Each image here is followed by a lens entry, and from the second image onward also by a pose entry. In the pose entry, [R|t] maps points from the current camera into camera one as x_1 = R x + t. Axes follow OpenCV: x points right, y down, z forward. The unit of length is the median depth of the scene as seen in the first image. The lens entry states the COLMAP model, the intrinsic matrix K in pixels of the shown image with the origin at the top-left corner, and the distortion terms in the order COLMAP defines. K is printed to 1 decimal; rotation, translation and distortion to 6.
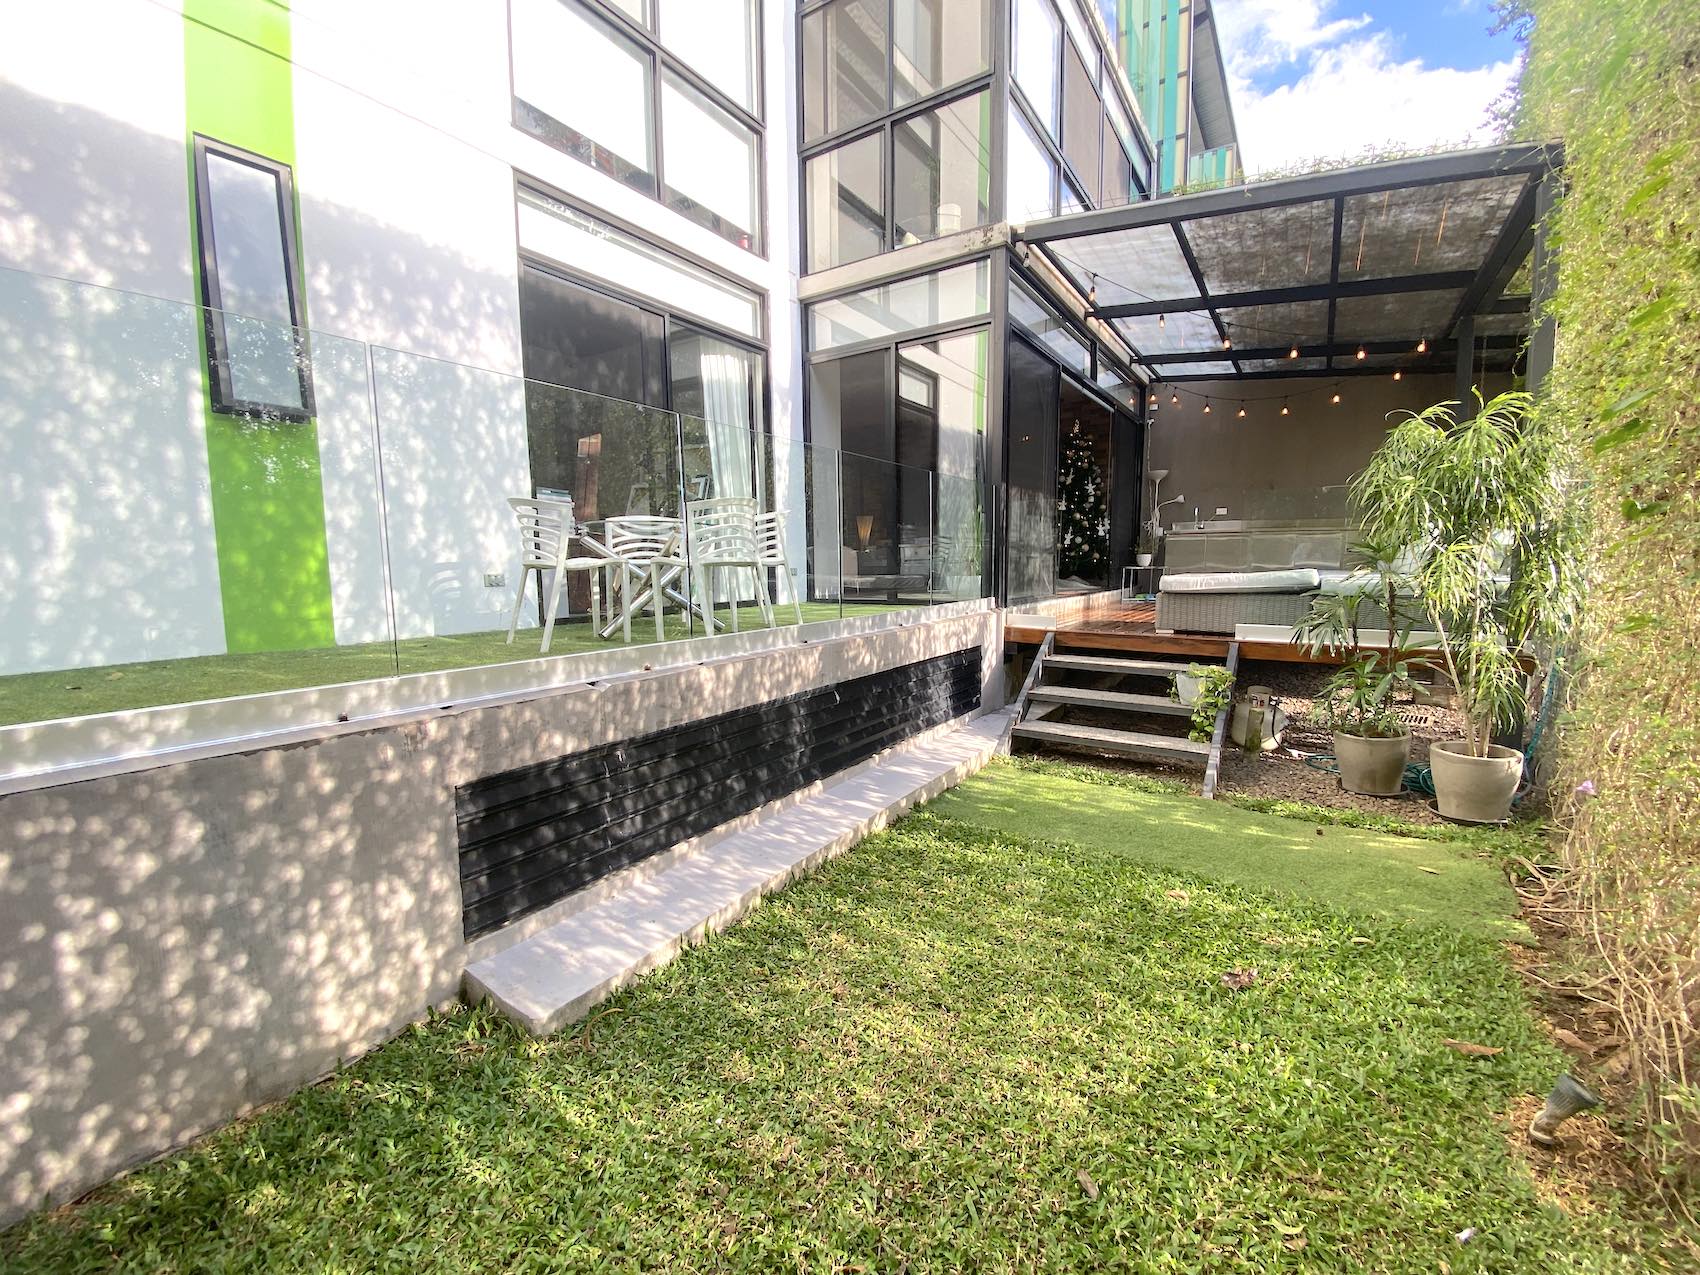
lens RADIAL K [[683.7, 0, 857.1], [0, 683.7, 636.9], [0, 0, 1]] dist [0.010100, -0.015714]
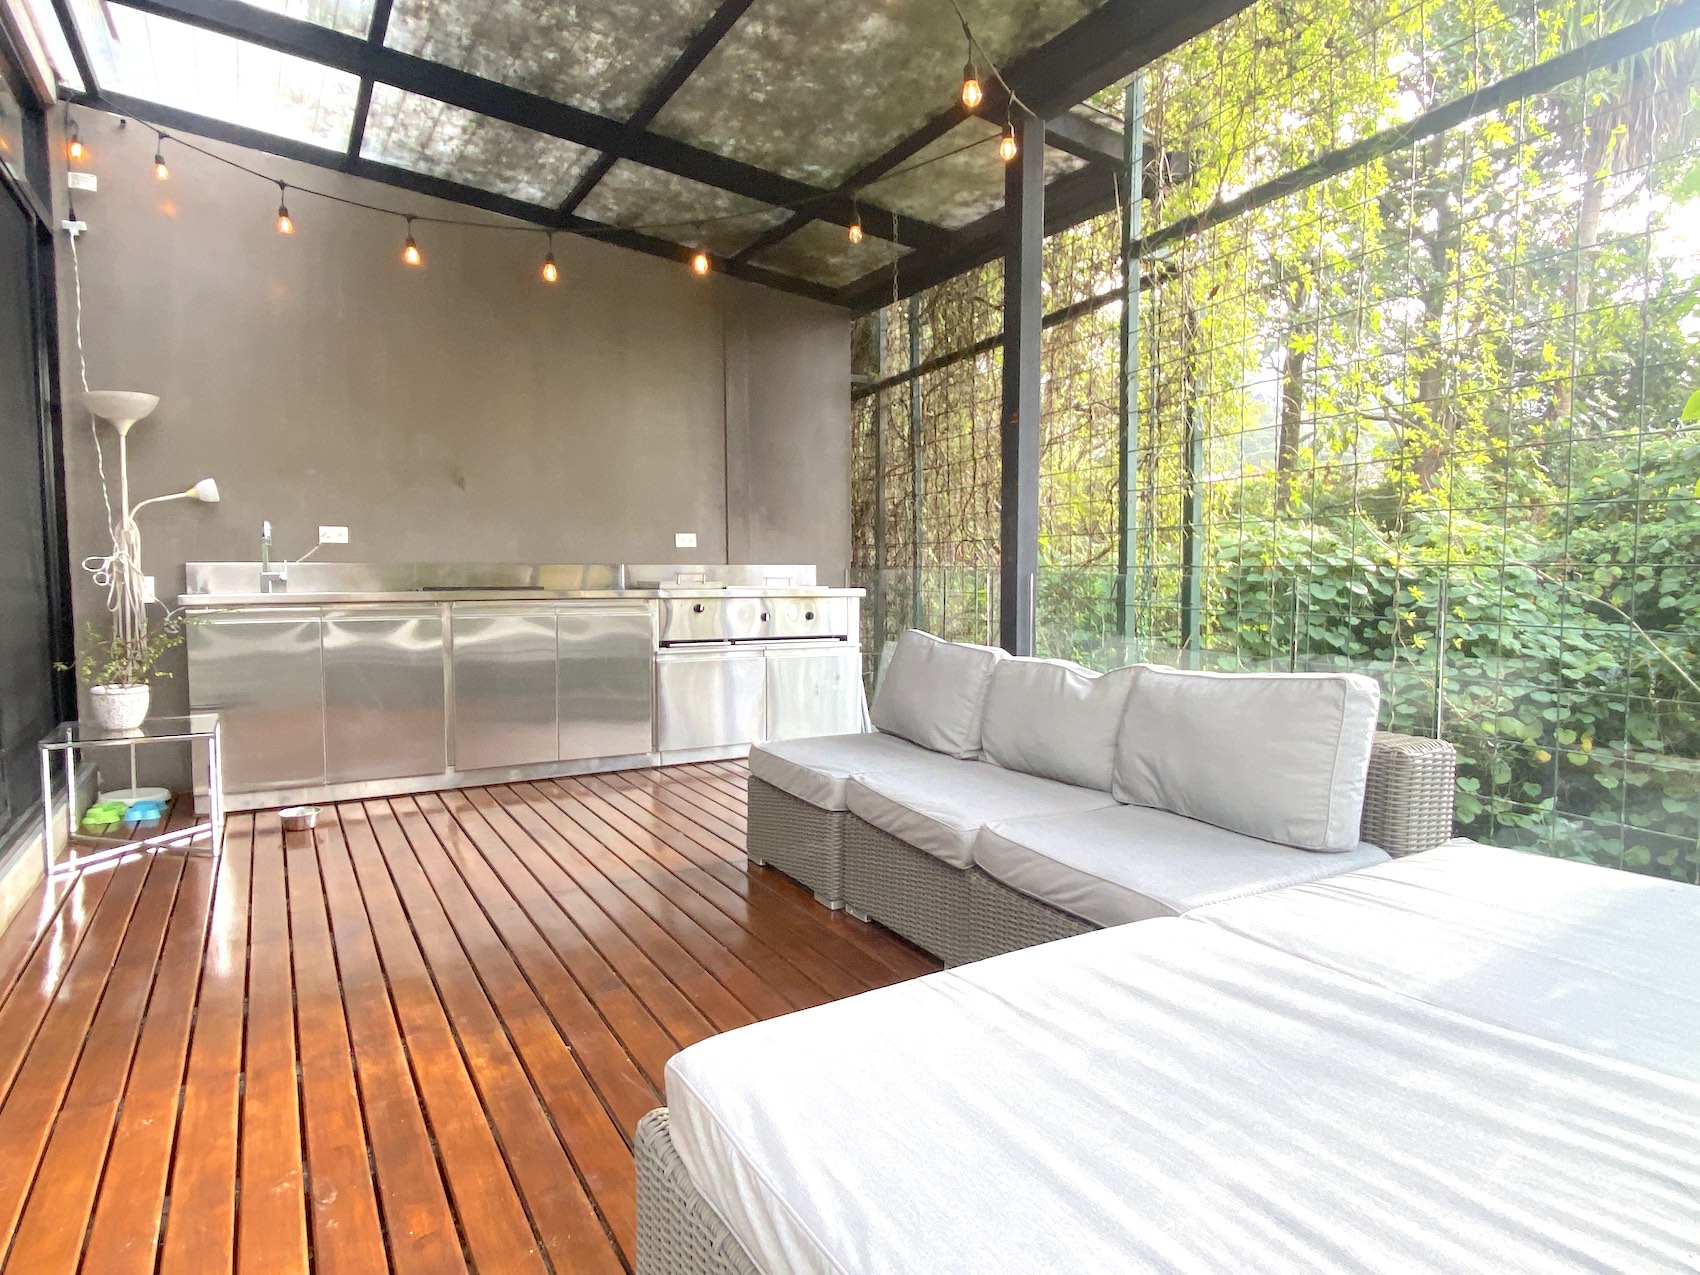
lens RADIAL K [[975.8, 0, 850.0], [0, 975.8, 637.5], [0, 0, 1]] dist [-0.001298, -0.000377]
pose [[0.434515, -0.056899, 0.898866, 0.181760], [0.098002, 0.995064, 0.015614, -0.108231], [-0.895317, 0.081306, 0.437946, 0.524038]]
